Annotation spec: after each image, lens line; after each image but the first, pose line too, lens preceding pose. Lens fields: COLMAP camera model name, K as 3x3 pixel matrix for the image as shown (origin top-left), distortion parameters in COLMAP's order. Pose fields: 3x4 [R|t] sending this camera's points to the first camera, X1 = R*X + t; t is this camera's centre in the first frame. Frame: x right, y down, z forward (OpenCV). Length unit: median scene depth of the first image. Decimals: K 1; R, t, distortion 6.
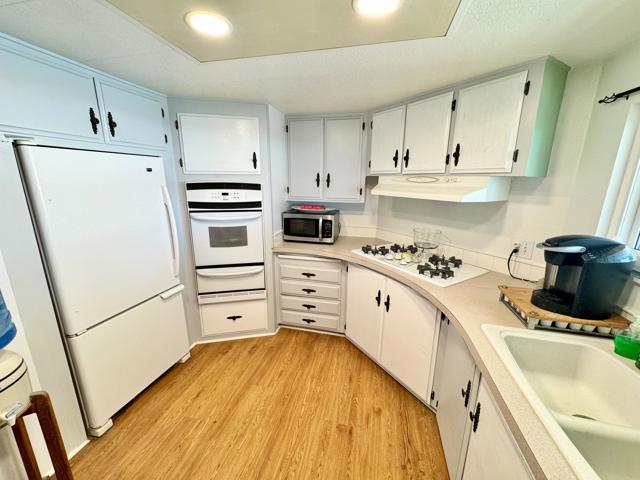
lens RADIAL K [[257.5, 0, 320.0], [0, 257.5, 240.0], [0, 0, 1]] dist [-0.001032, -0.000235]
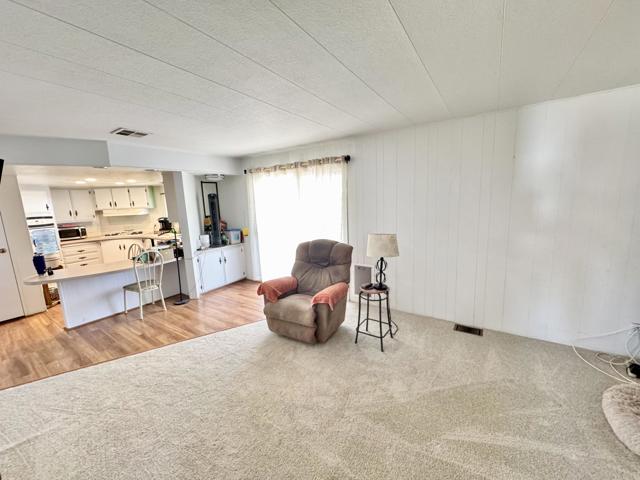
lens RADIAL K [[257.5, 0, 320.0], [0, 257.5, 240.0], [0, 0, 1]] dist [-0.001032, -0.000235]
pose [[0.349125, -0.166466, 0.922172, -1.656976], [0.265309, 0.961388, 0.073101, 0.508408], [-0.898734, 0.219139, 0.379810, -2.218201]]
